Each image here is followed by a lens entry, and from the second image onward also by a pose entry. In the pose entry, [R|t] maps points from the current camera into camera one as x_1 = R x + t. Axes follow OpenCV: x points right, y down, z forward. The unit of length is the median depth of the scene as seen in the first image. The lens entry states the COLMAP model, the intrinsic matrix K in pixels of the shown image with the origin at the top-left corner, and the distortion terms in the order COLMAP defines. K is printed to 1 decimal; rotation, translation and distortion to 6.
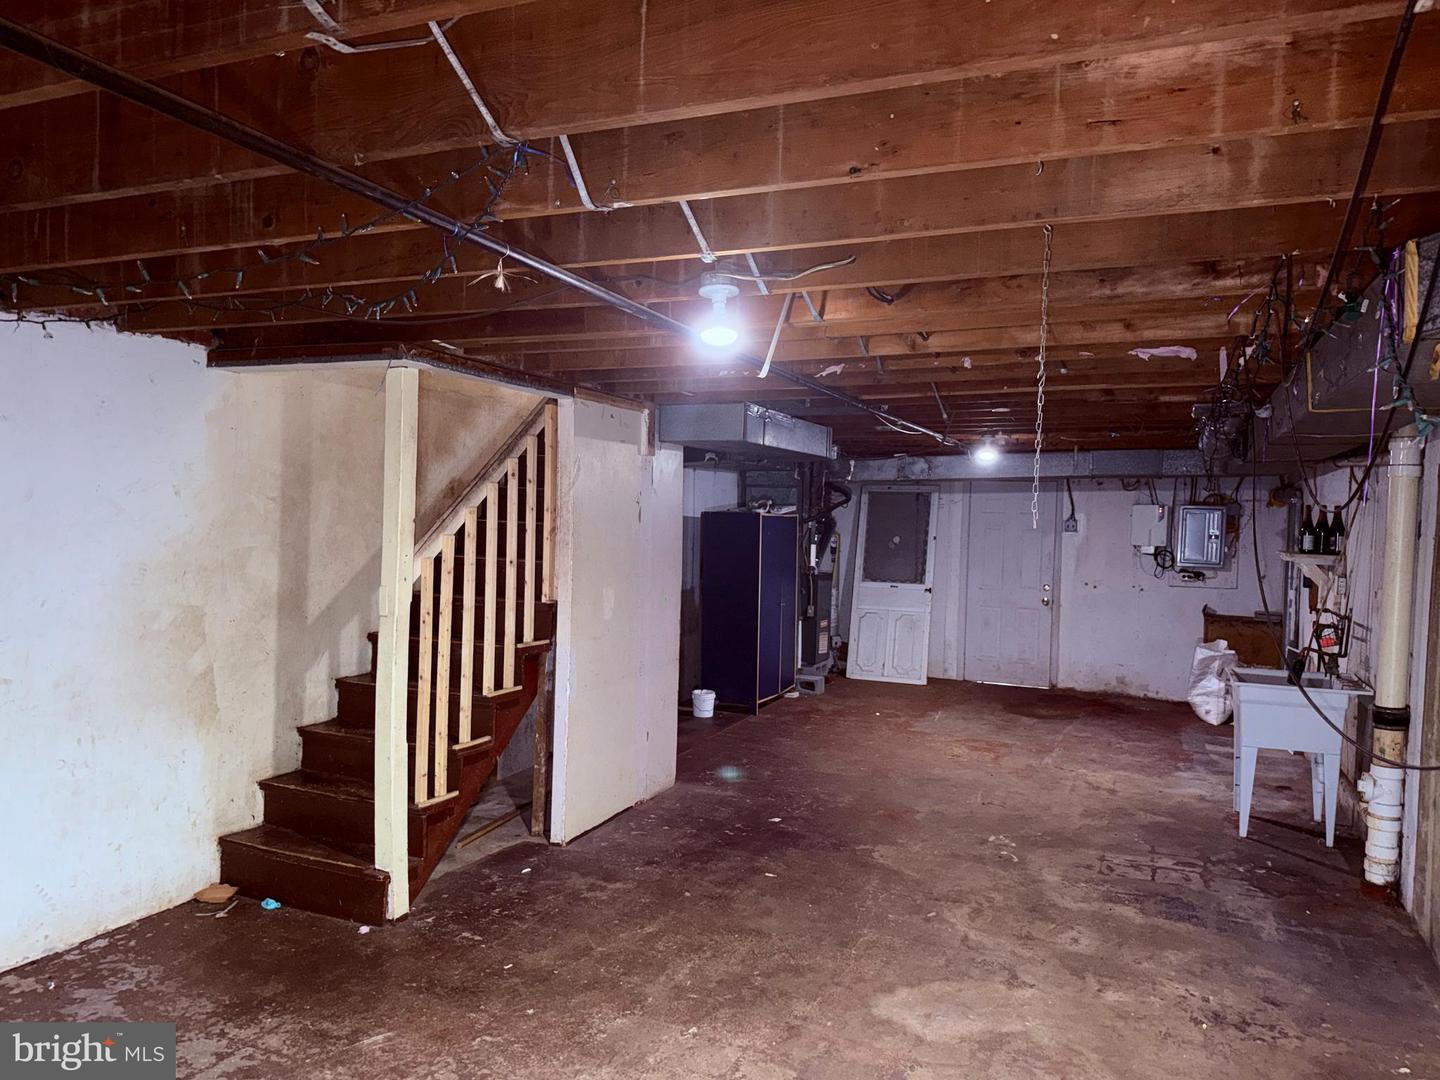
lens RADIAL K [[1006.6, 0, 719.7], [0, 1006.6, 538.6], [0, 0, 1]] dist [0.007684, -0.007024]
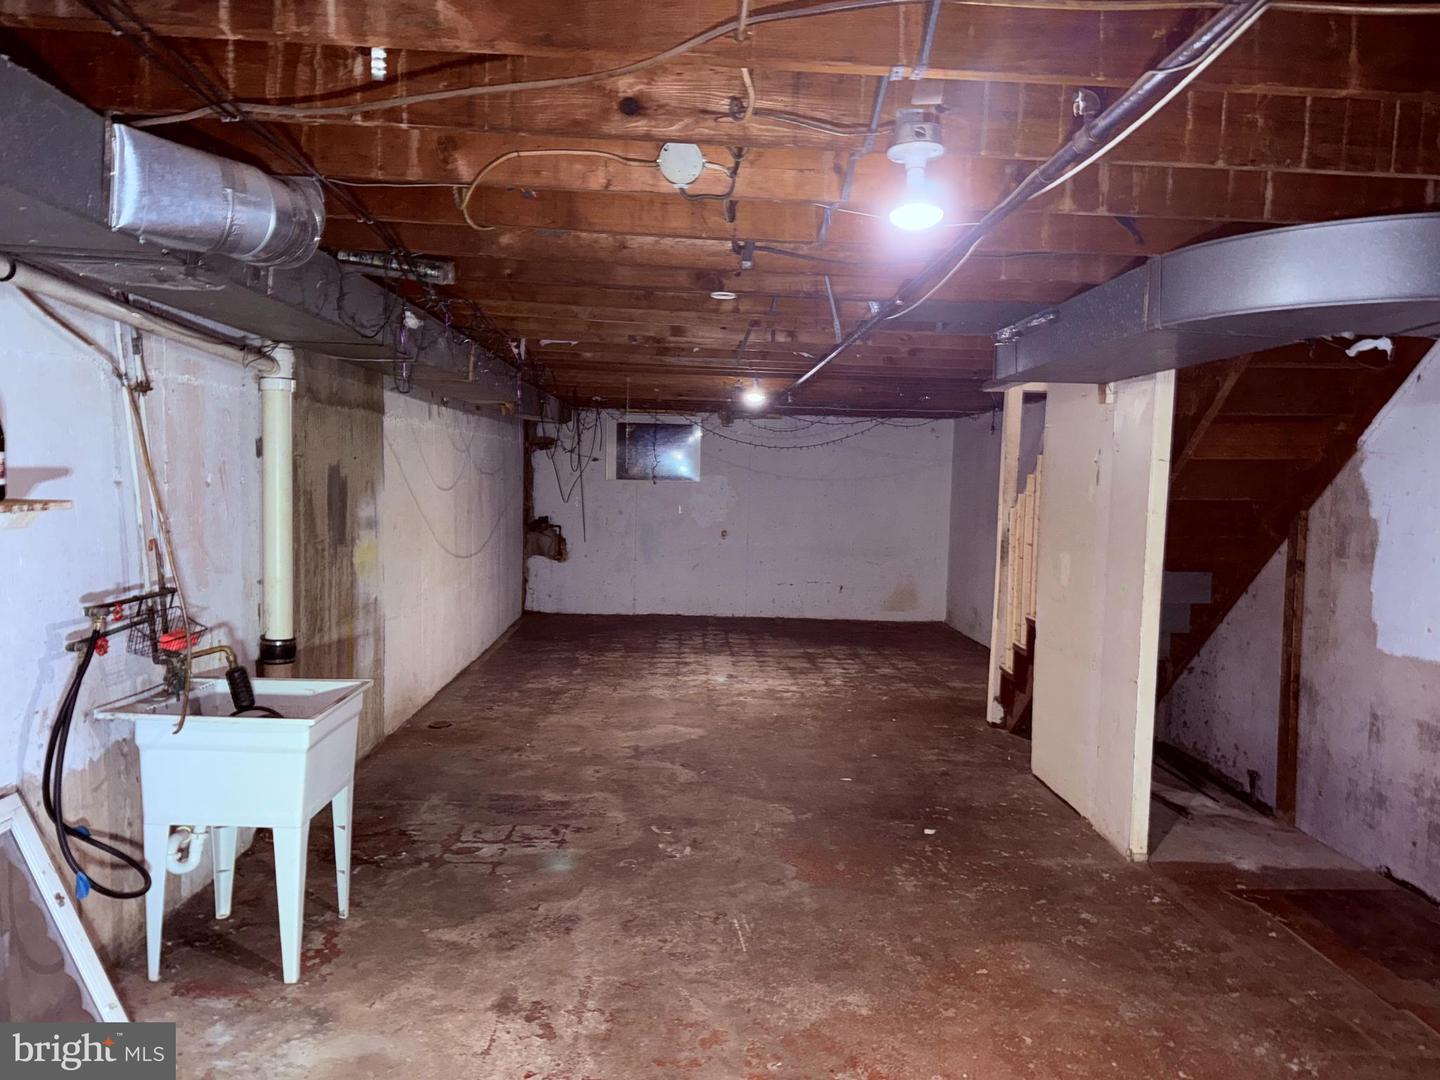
lens RADIAL K [[1006.6, 0, 721.4], [0, 1006.6, 542.4], [0, 0, 1]] dist [0.007684, -0.007024]
pose [[-0.903559, -0.026598, -0.427637, 0.660385], [-0.069339, 0.993992, 0.084683, -0.022453], [0.422815, 0.106168, -0.899975, 1.890716]]
